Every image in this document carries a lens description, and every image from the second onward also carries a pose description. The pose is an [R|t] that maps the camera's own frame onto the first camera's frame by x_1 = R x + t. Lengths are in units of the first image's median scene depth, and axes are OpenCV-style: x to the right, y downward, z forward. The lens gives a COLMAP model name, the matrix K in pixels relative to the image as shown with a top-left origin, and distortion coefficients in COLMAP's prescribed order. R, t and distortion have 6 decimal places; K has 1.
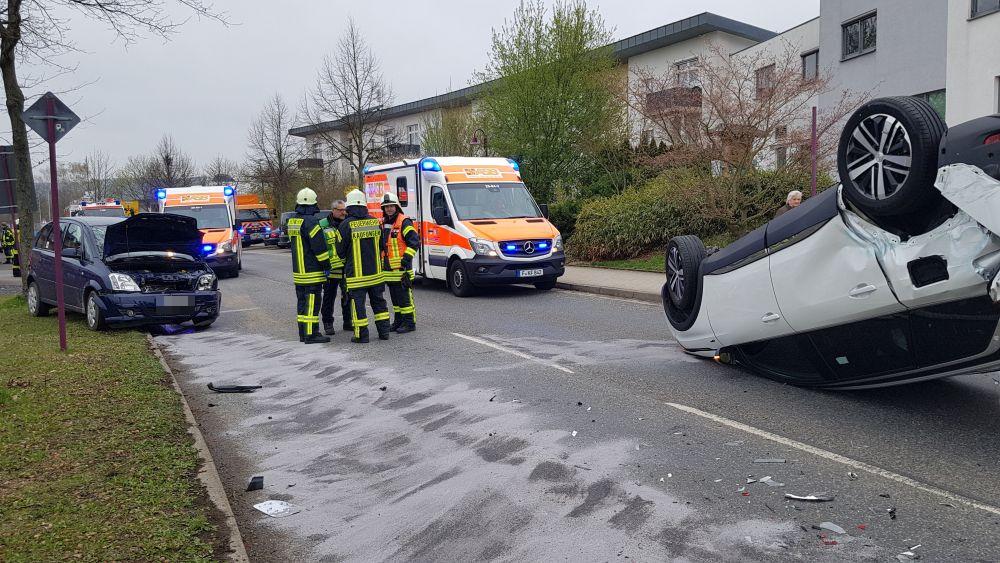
lens RADIAL K [[765.5, 0, 520.1], [0, 765.5, 283.3], [0, 0, 1]] dist [0.105706, -0.168468]
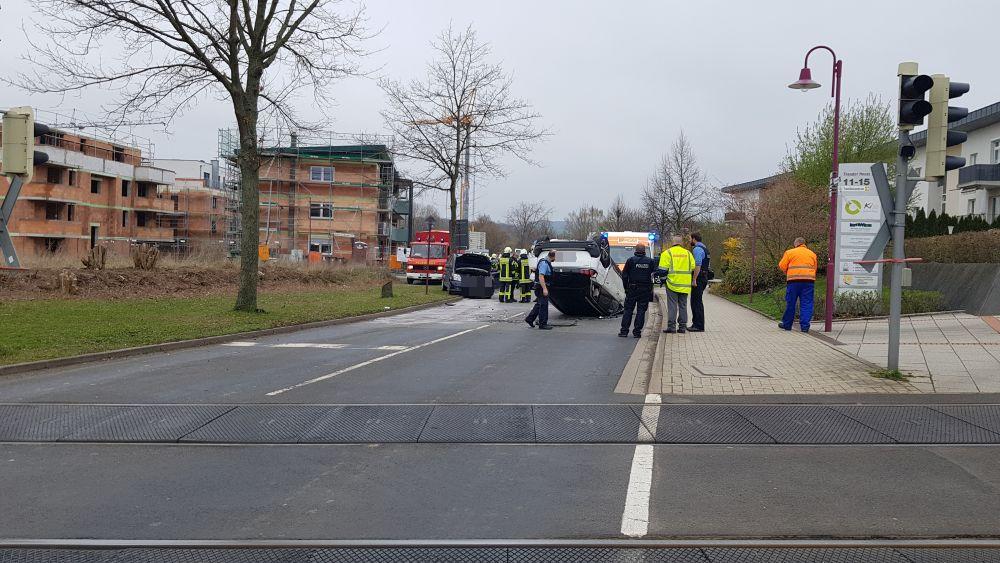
lens RADIAL K [[767.2, 0, 489.0], [0, 767.2, 285.6], [0, 0, 1]] dist [0.108484, -0.173351]
pose [[0.780269, 0.076889, -0.620700, 1.404624], [-0.109712, 0.993853, -0.014804, 0.061045], [0.615746, 0.079649, 0.783908, -1.185447]]
